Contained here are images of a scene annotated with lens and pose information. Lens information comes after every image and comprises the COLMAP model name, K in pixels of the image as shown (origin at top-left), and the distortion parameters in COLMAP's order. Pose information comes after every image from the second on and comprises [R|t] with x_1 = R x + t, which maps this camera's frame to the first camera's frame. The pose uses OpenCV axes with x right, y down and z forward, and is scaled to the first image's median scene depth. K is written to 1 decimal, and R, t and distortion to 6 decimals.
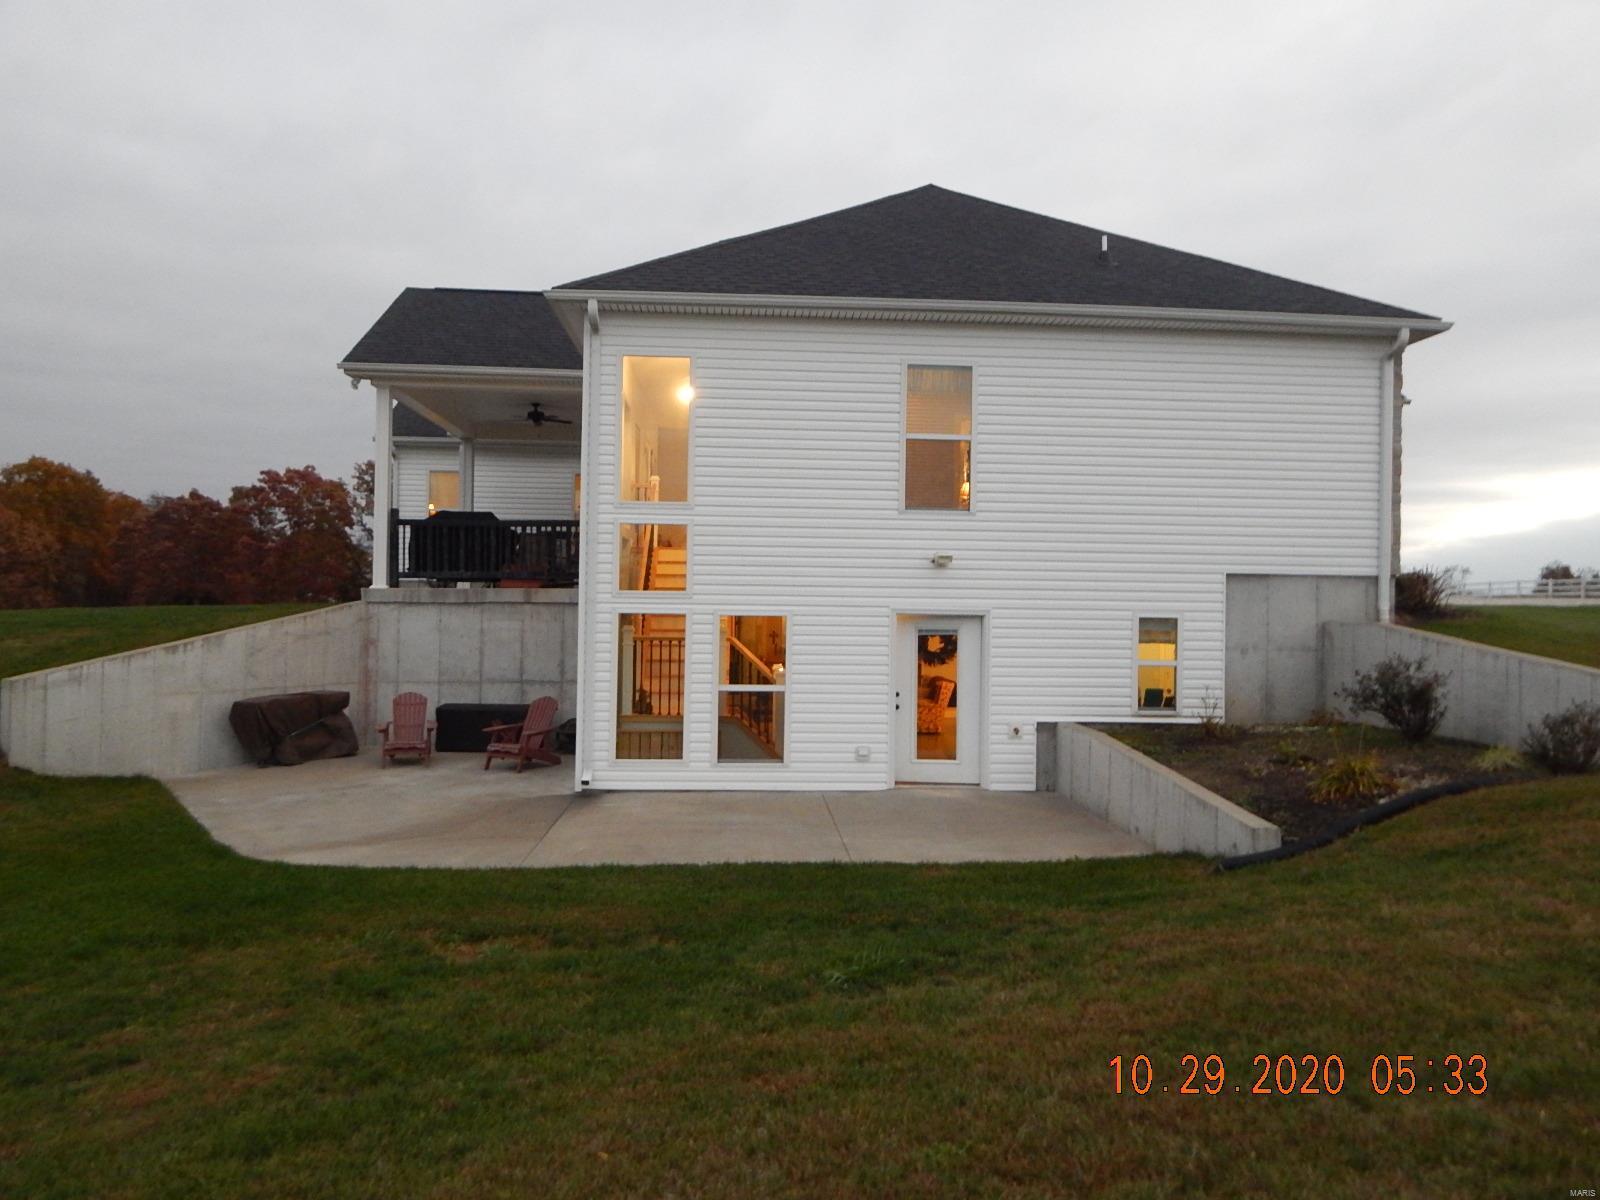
lens RADIAL K [[1065.9, 0, 806.7], [0, 1065.9, 600.4], [0, 0, 1]] dist [0.002500, 0.000606]
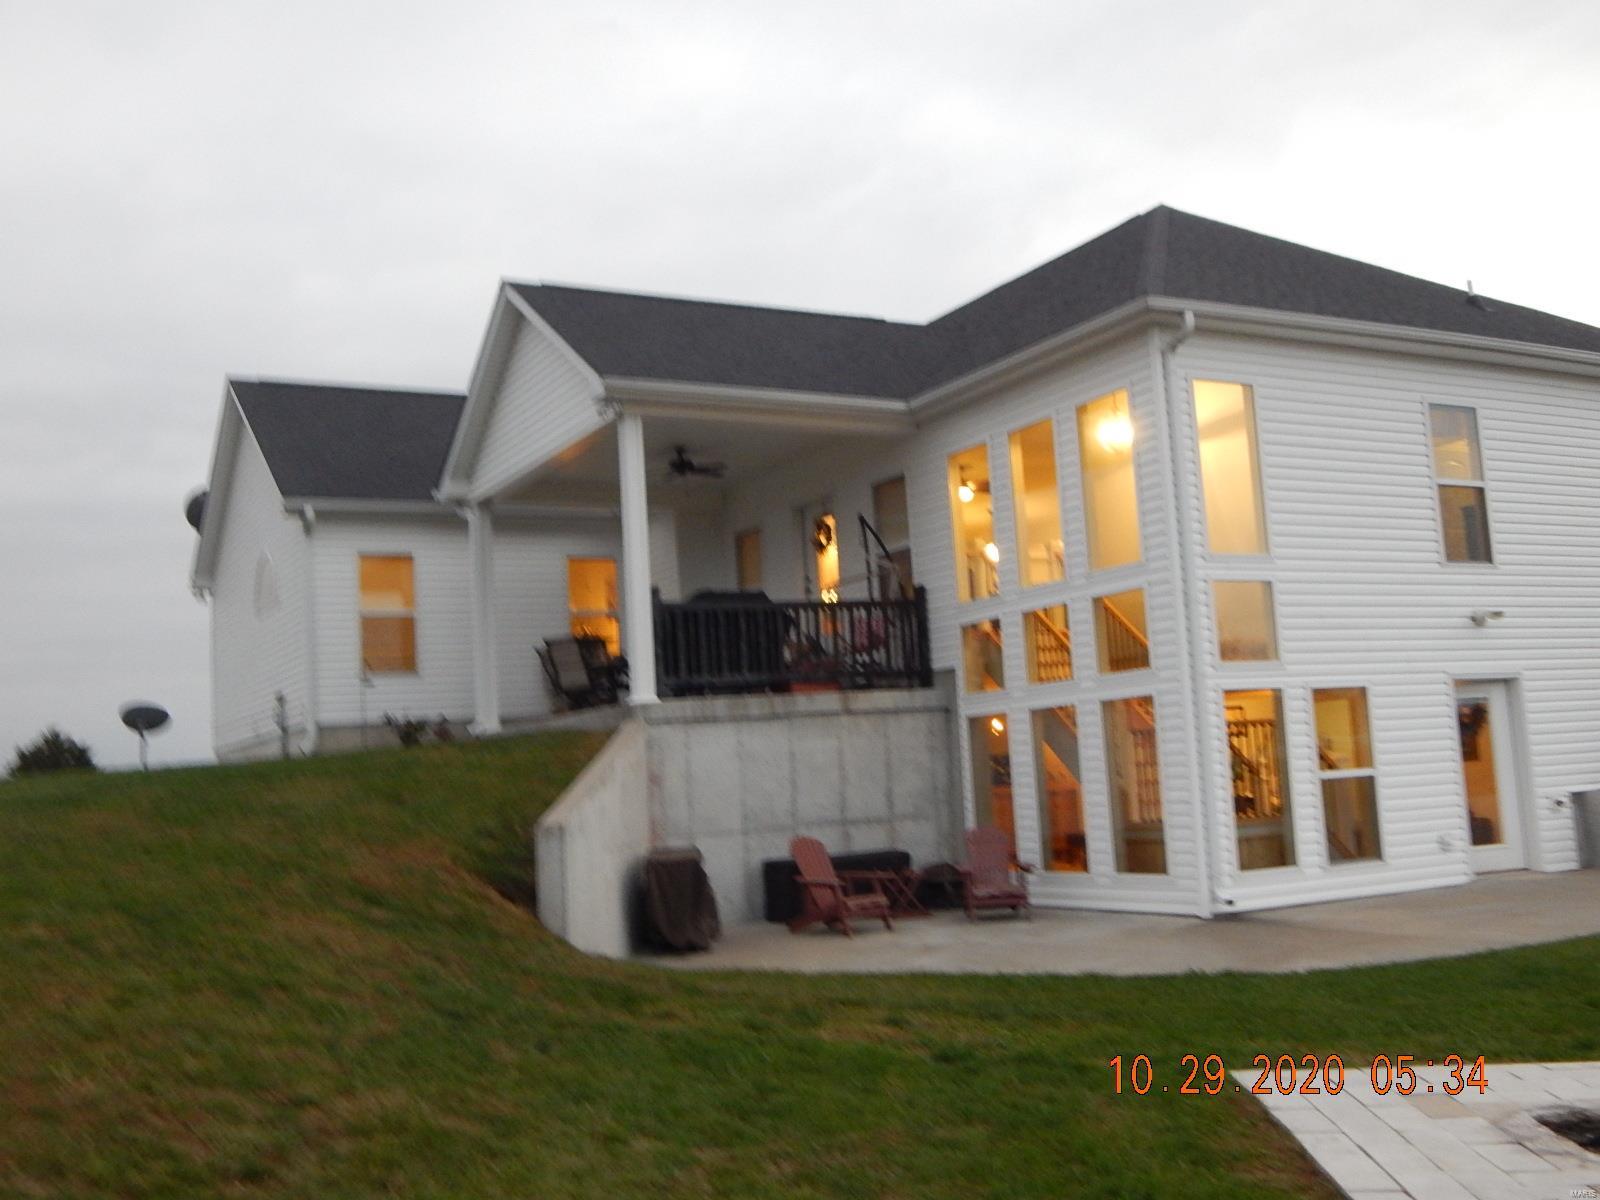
lens RADIAL K [[1568.6, 0, 800.0], [0, 1568.6, 600.0], [0, 0, 1]] dist [-0.020549, 0.003420]
pose [[0.906150, -0.018152, 0.422567, -0.942401], [0.067431, 0.992500, -0.101966, 0.042418], [-0.417547, 0.120891, 0.900578, 0.052499]]
